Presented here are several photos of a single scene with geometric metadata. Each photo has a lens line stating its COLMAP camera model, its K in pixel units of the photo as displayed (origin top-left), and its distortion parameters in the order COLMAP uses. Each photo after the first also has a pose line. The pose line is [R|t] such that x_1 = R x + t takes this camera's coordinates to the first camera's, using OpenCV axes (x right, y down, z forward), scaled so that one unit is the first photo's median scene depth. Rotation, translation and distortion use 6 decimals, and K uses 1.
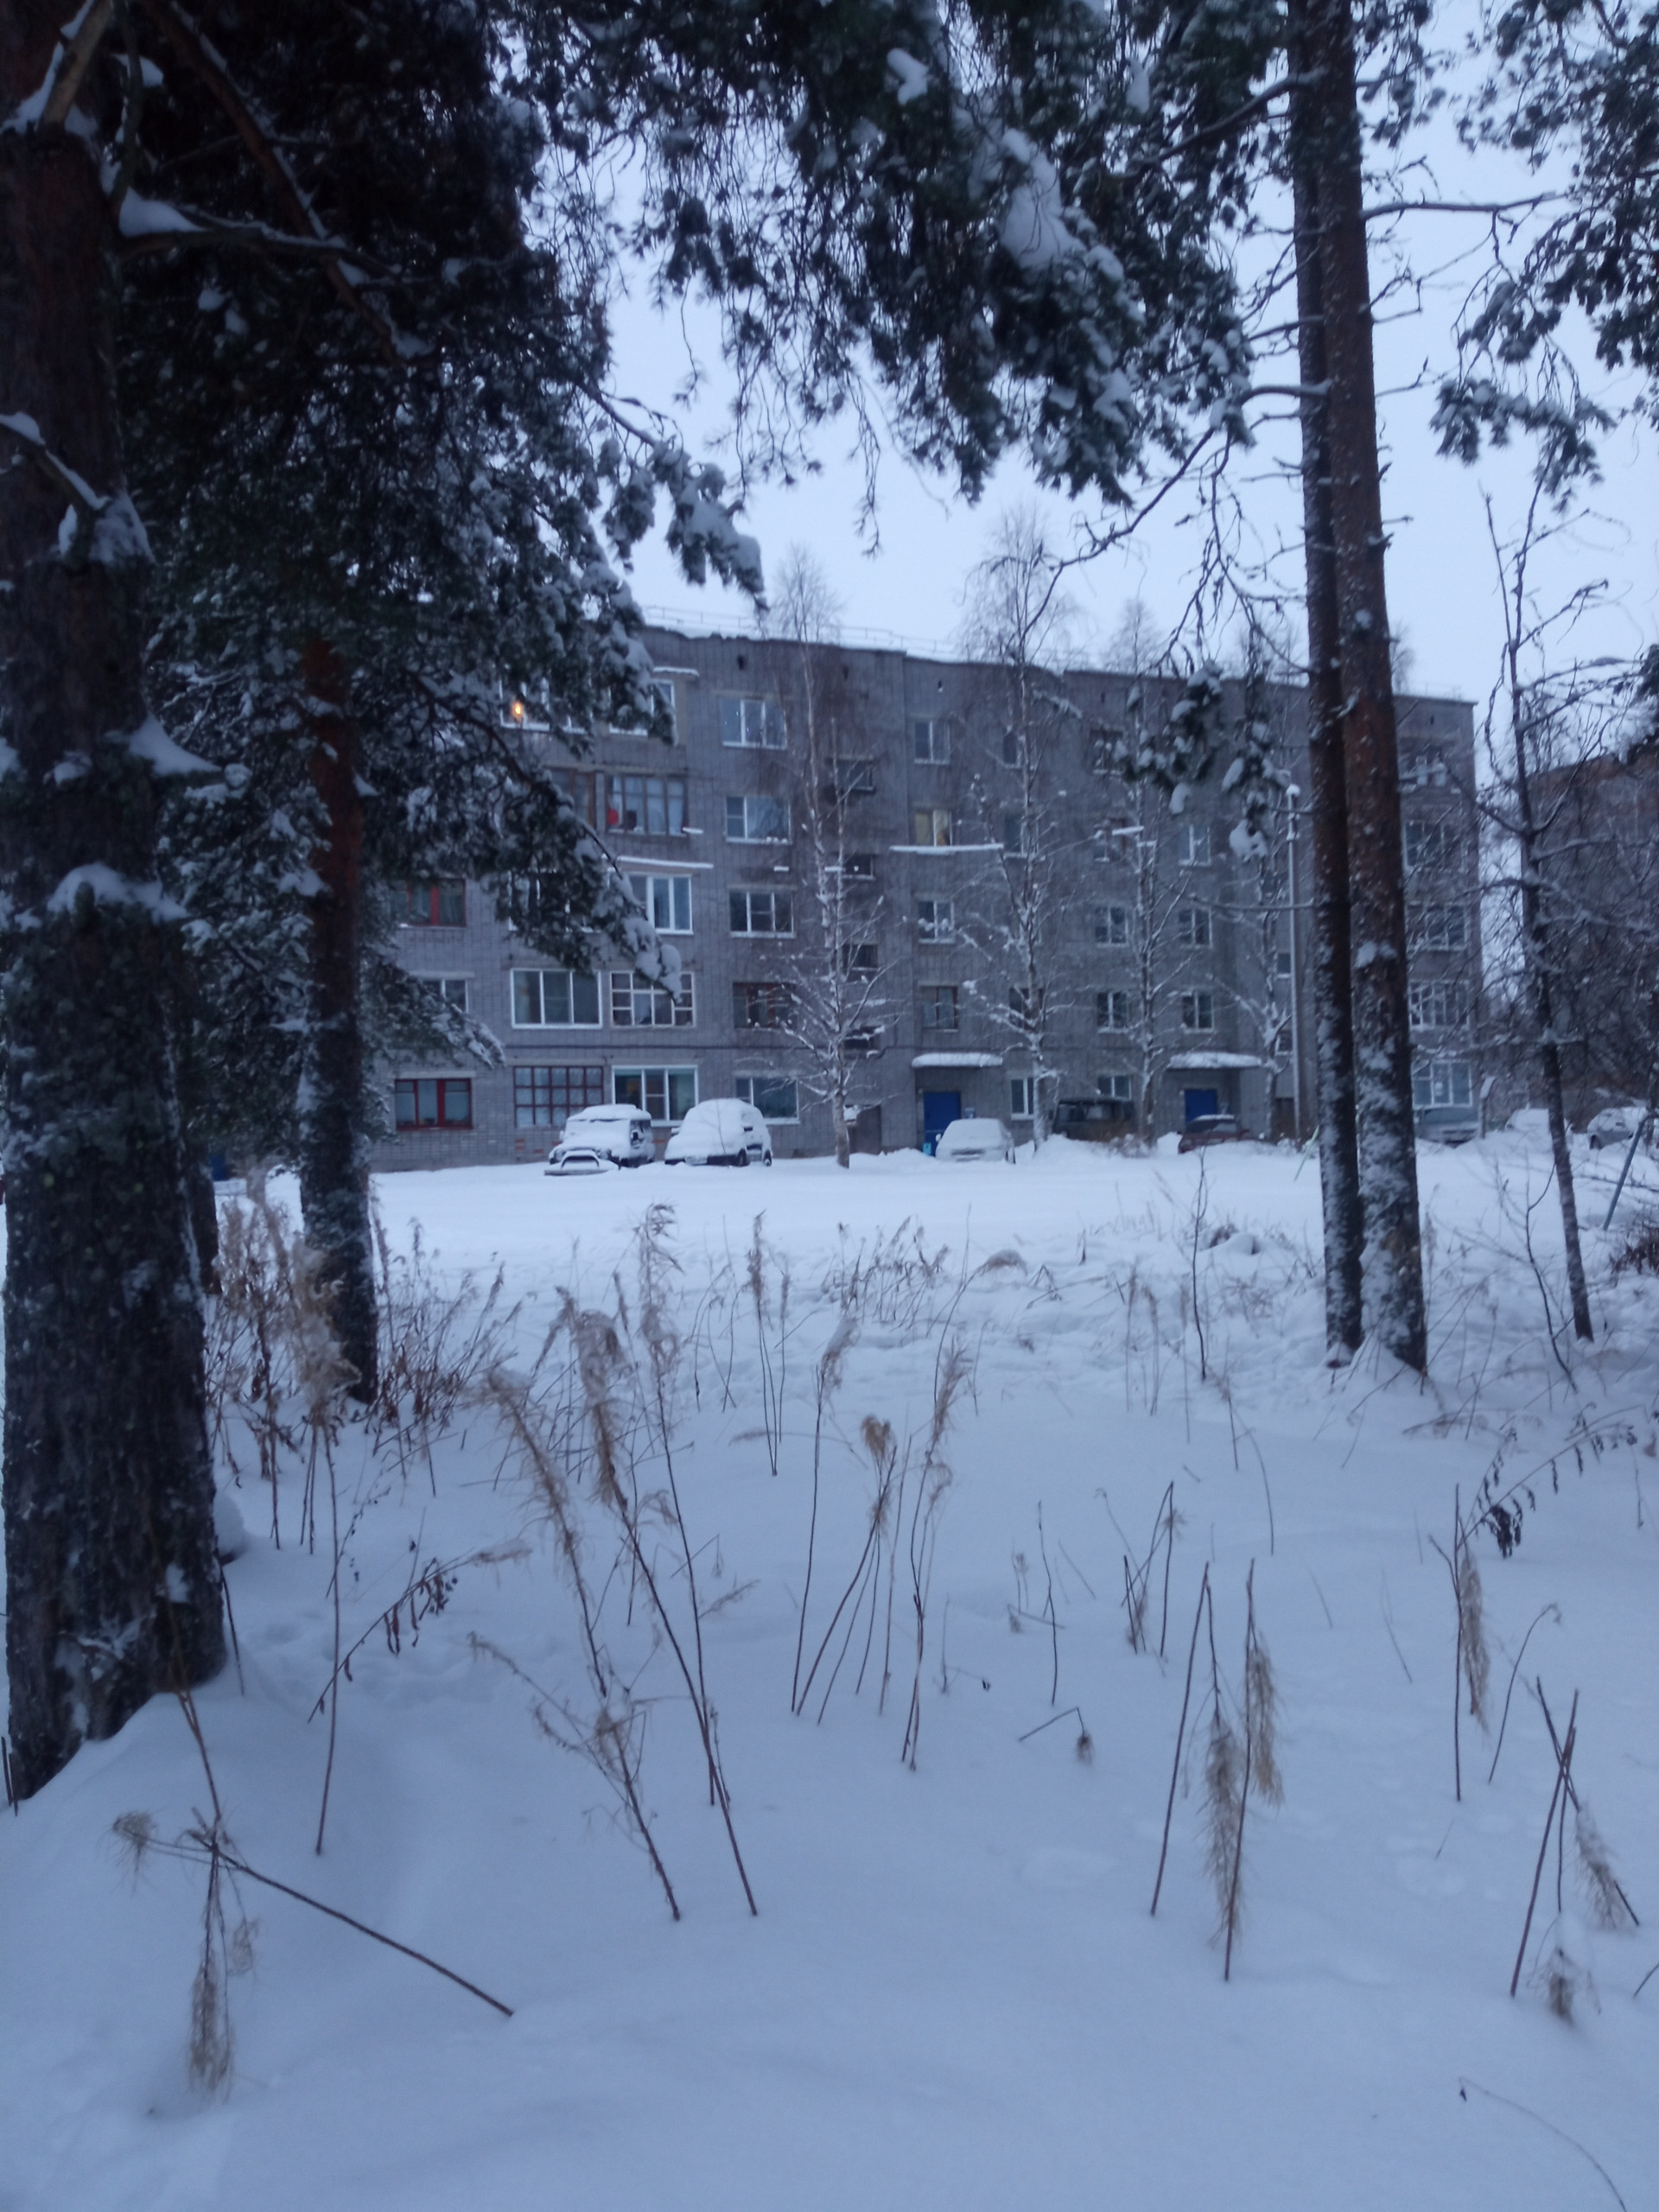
lens RADIAL K [[1783.5, 0, 800.9], [0, 1783.5, 1111.0], [0, 0, 1]] dist [0.069850, -0.099003]
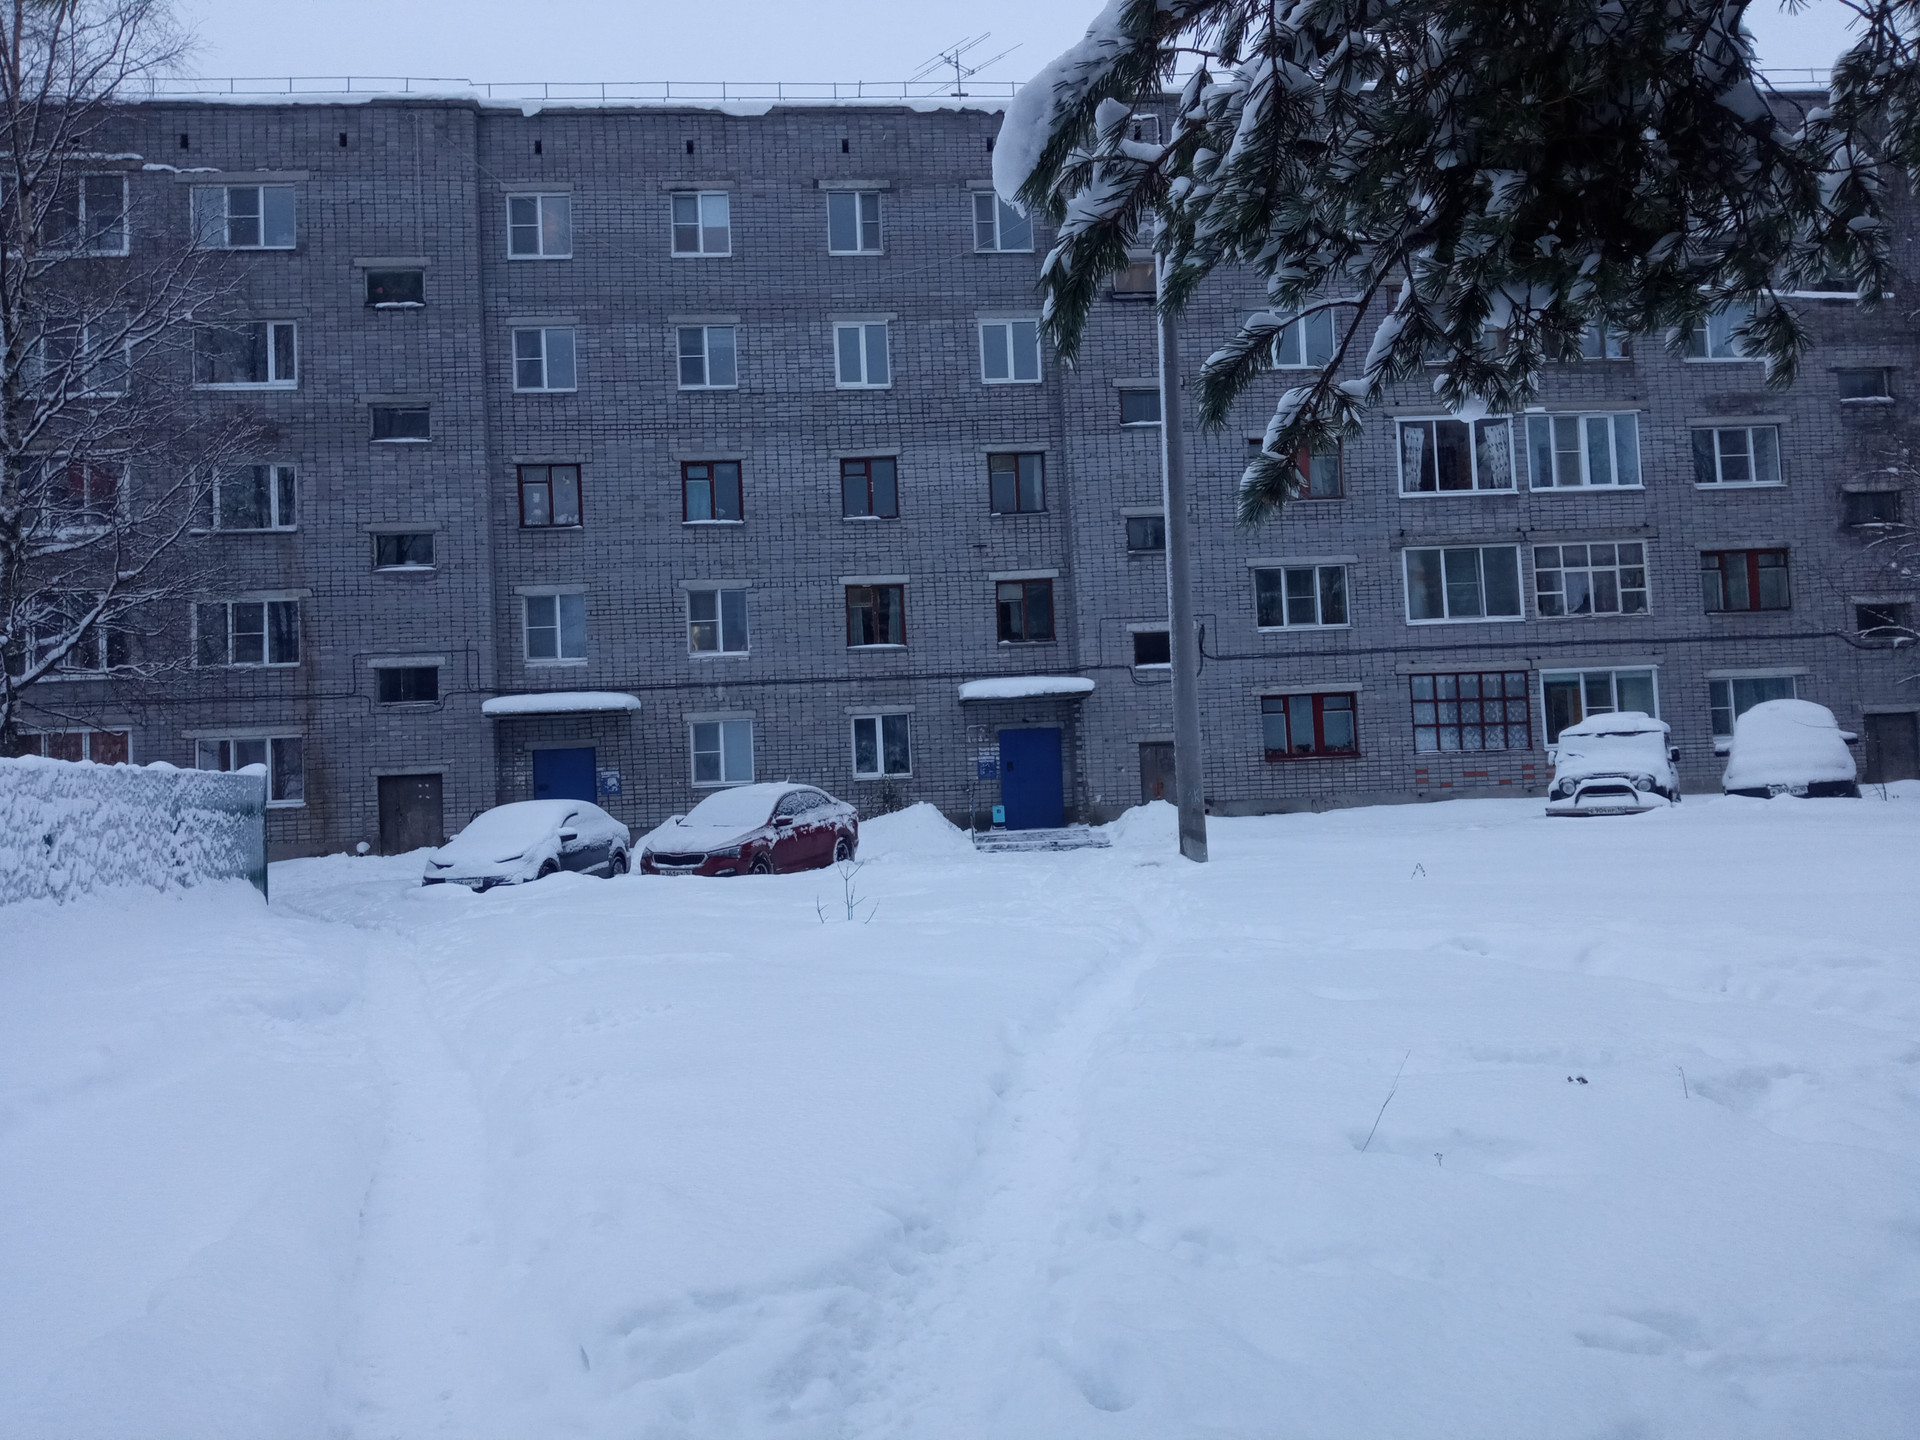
lens RADIAL K [[1548.1, 0, 929.4], [0, 1548.1, 726.2], [0, 0, 1]] dist [0.069850, -0.099003]
pose [[0.949132, -0.033978, -0.313041, -1.076884], [0.026383, 0.999246, -0.028467, 0.077101], [0.313772, 0.018760, 0.949313, 2.201475]]
